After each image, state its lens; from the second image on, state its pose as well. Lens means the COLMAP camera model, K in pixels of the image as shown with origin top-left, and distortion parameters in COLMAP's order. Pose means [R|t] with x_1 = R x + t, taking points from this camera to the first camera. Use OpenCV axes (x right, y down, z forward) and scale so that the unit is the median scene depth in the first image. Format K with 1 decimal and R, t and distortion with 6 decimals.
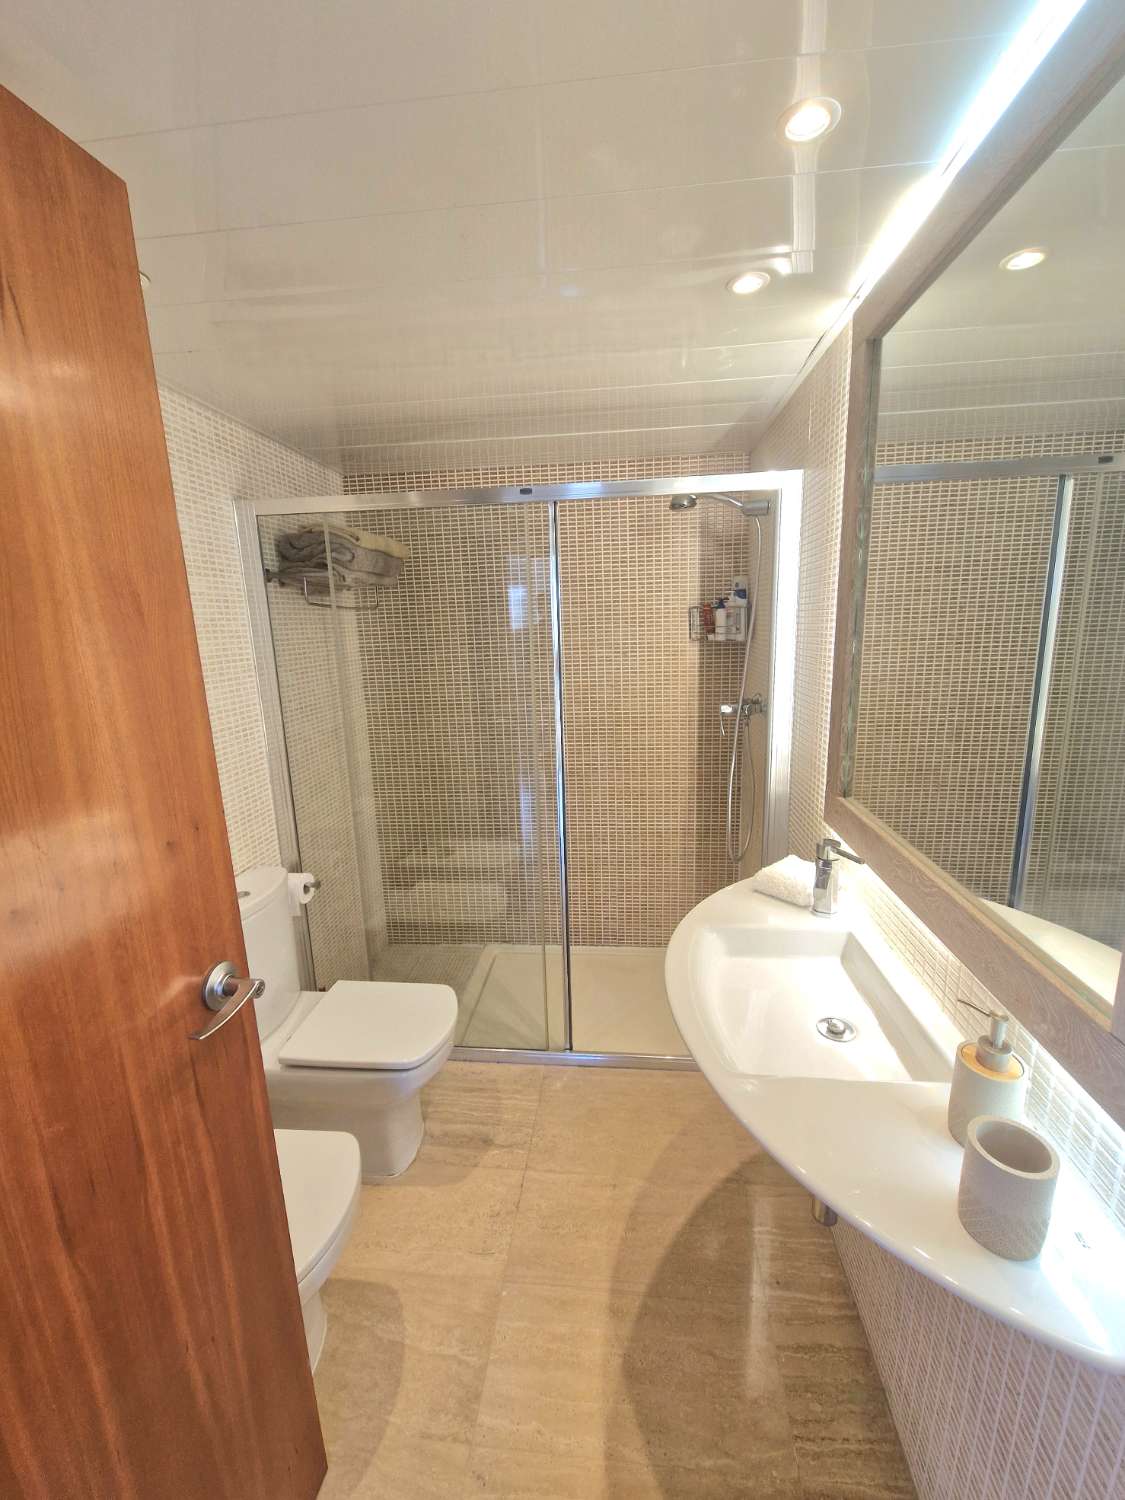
lens RADIAL K [[625.8, 0, 566.1], [0, 625.8, 749.6], [0, 0, 1]] dist [0.006172, -0.007922]
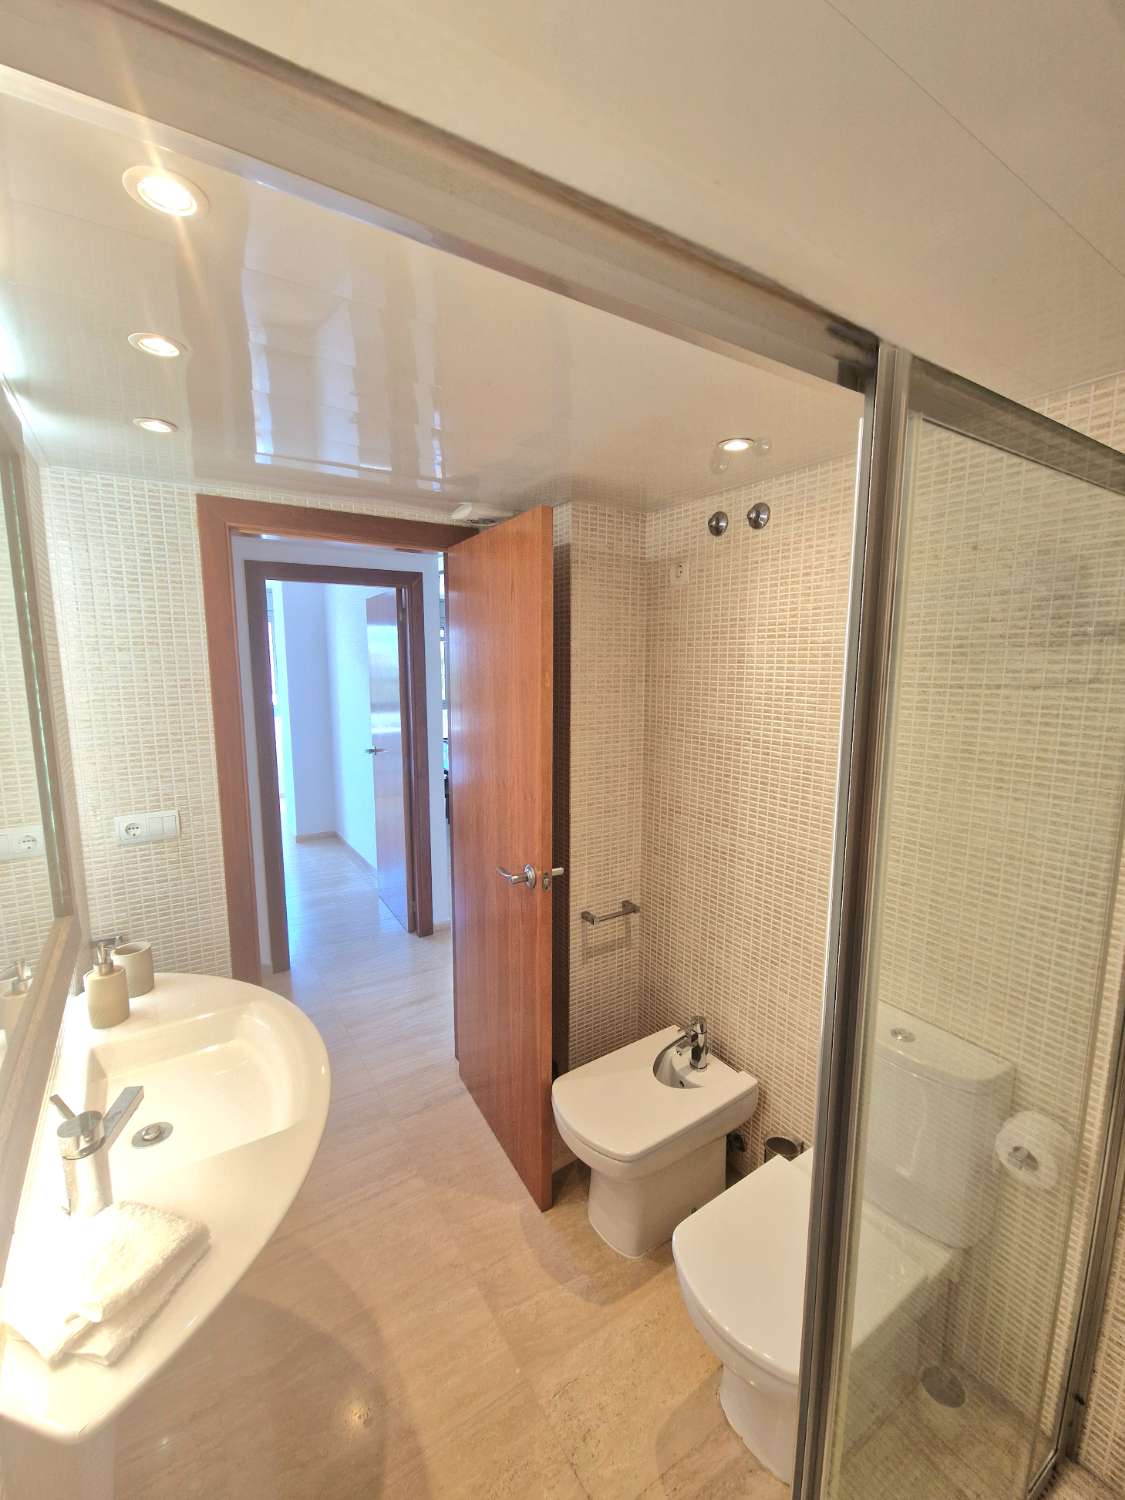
lens RADIAL K [[625.8, 0, 566.1], [0, 625.8, 749.6], [0, 0, 1]] dist [0.006172, -0.007922]
pose [[-0.780343, 0.119060, -0.613914, 0.340253], [-0.106082, 0.942278, 0.317582, -0.403644], [0.616289, 0.312948, -0.722670, 1.464226]]
